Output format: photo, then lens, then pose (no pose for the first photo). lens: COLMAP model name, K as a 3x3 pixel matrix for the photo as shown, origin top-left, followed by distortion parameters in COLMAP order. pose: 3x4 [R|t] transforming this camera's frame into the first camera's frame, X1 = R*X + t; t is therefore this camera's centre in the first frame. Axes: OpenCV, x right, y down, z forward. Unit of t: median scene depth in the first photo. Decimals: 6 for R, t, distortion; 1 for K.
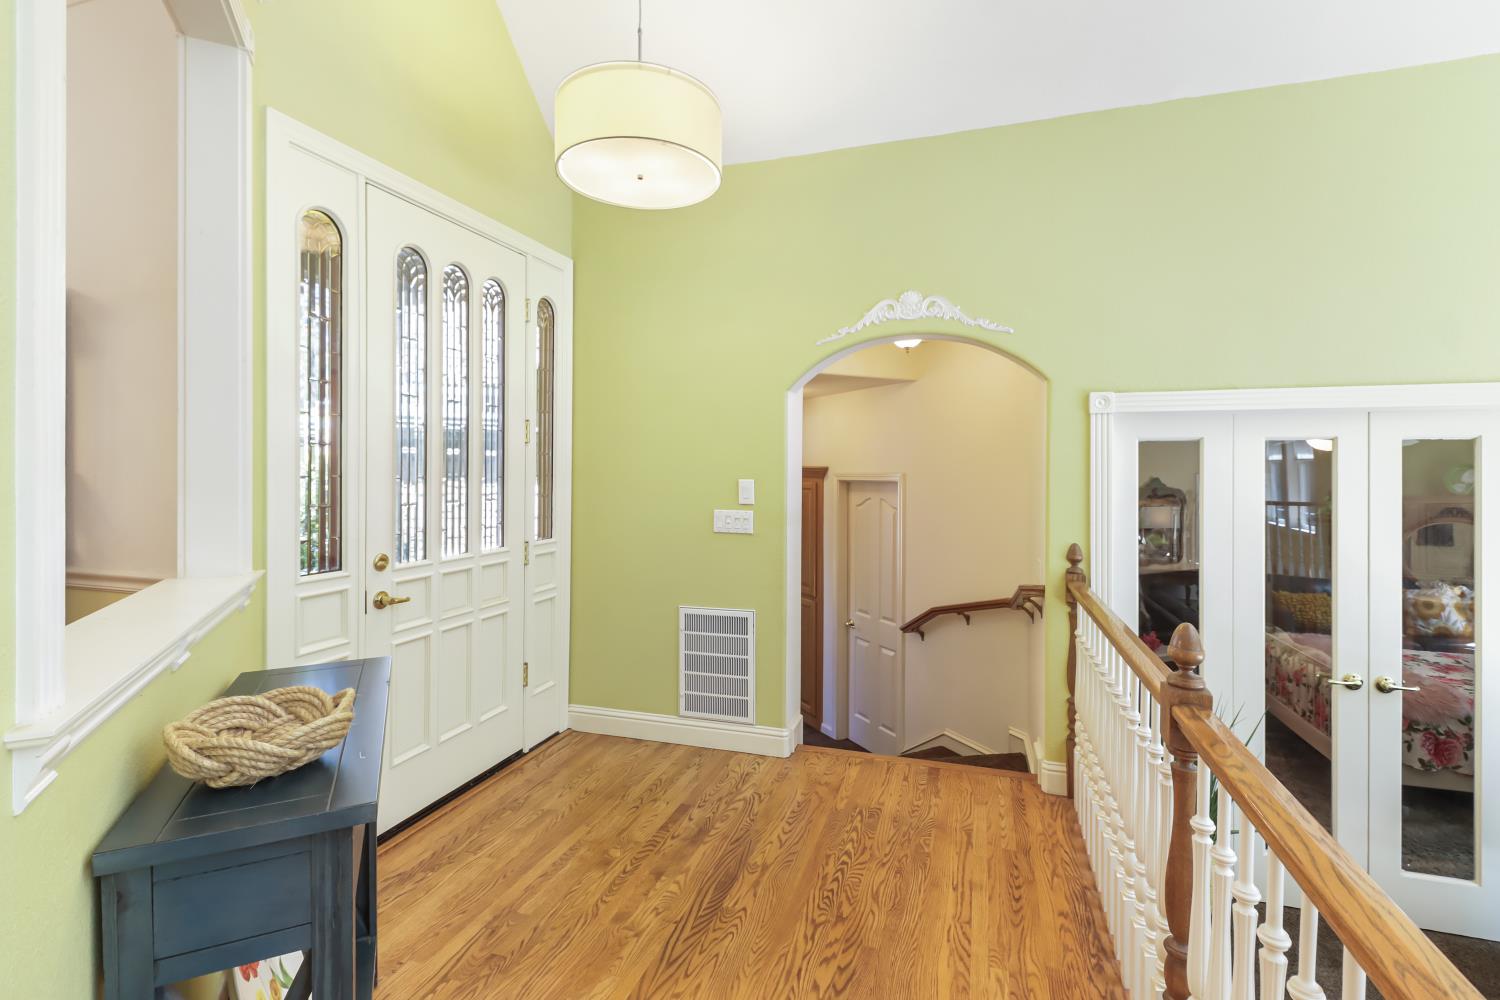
lens RADIAL K [[695.6, 0, 749.4], [0, 695.6, 469.1], [0, 0, 1]] dist [0.018585, -0.000323]
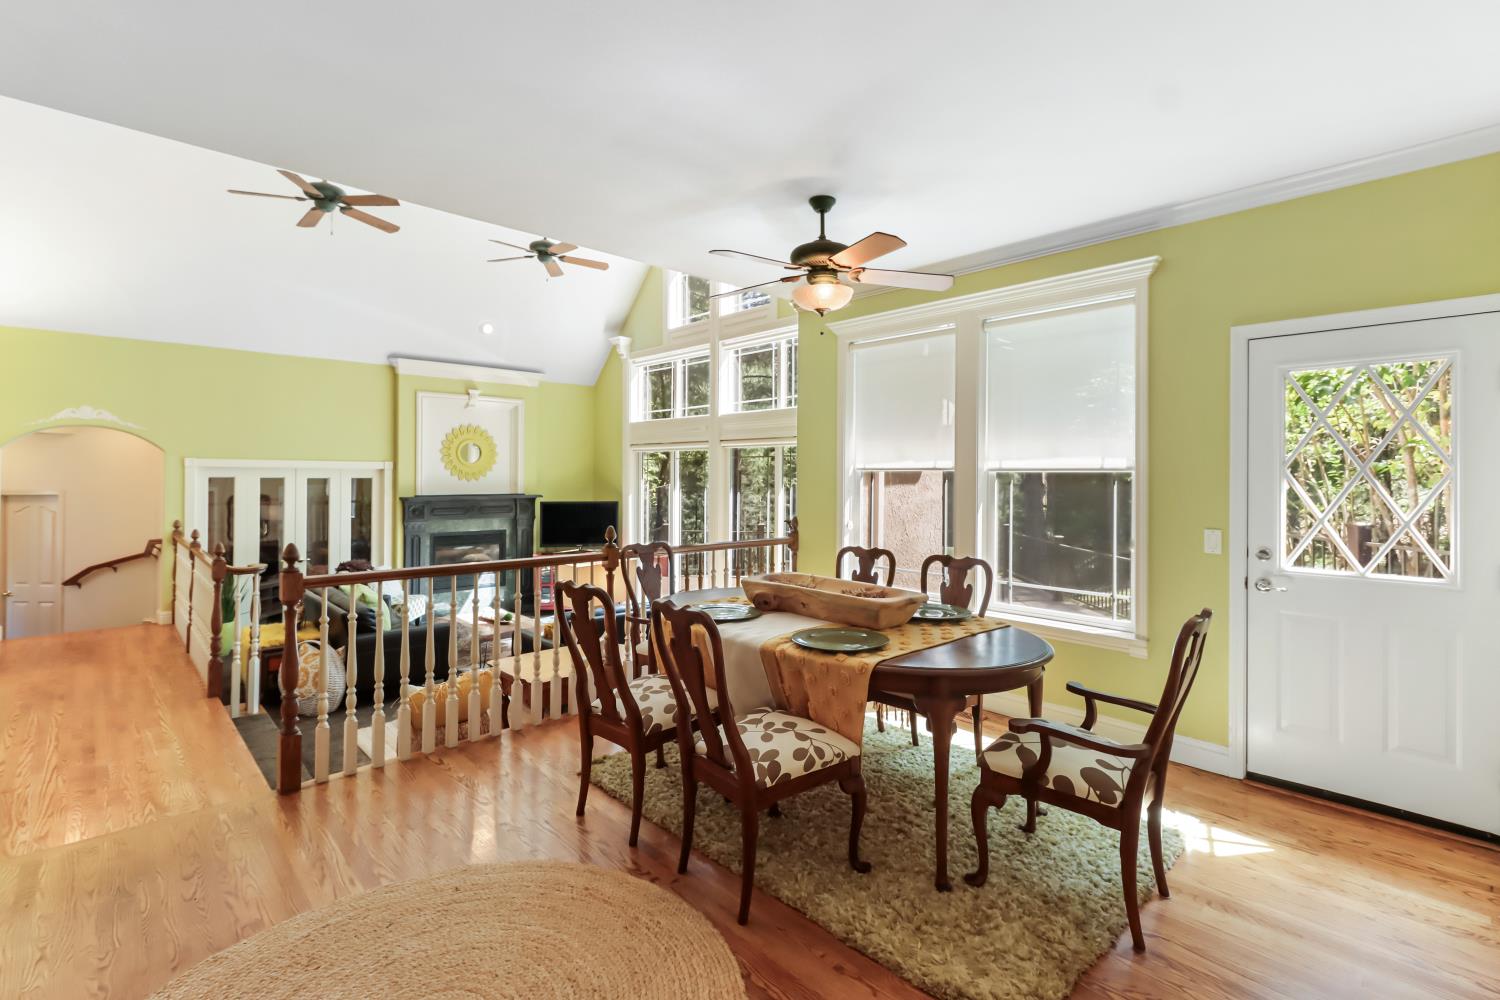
lens RADIAL K [[688.0, 0, 757.8], [0, 688.0, 470.8], [0, 0, 1]] dist [0.003176, -0.000677]
pose [[0.472751, 0.005709, 0.881178, -0.674001], [-0.003733, 0.999983, -0.004476, -0.058049], [-0.881188, -0.001174, 0.472764, -1.860567]]
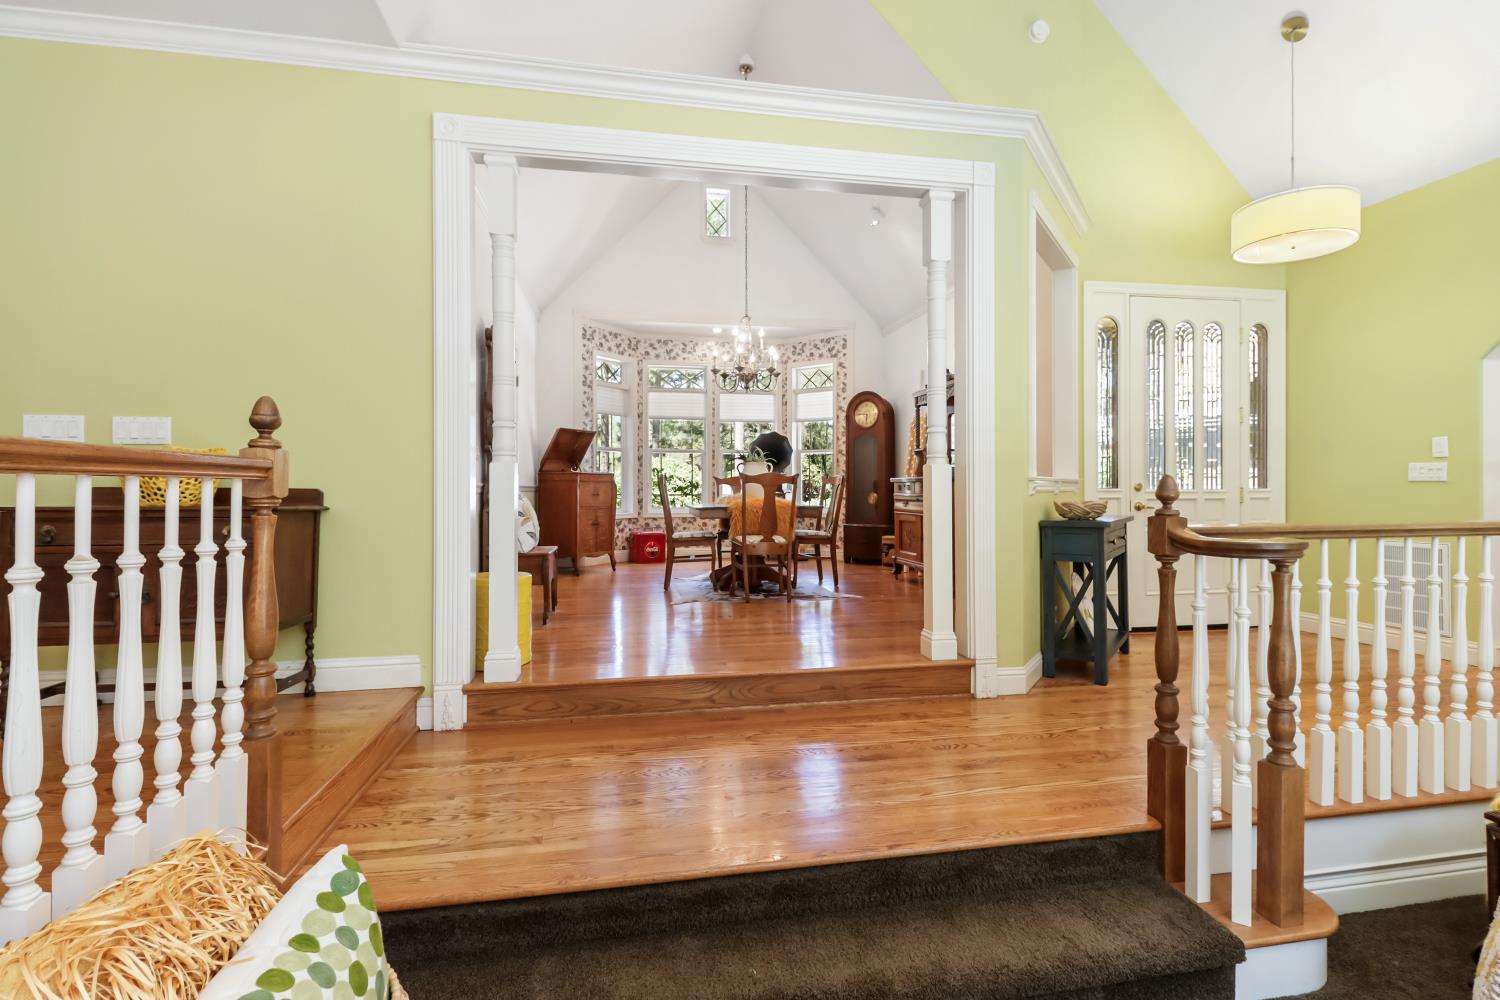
lens RADIAL K [[693.2, 0, 754.7], [0, 693.2, 484.4], [0, 0, 1]] dist [0.010567, -0.000598]
pose [[0.479650, -0.010531, -0.877397, 0.561196], [0.004278, 0.999944, -0.009663, 0.118330], [0.877450, 0.000881, 0.479668, -0.736657]]
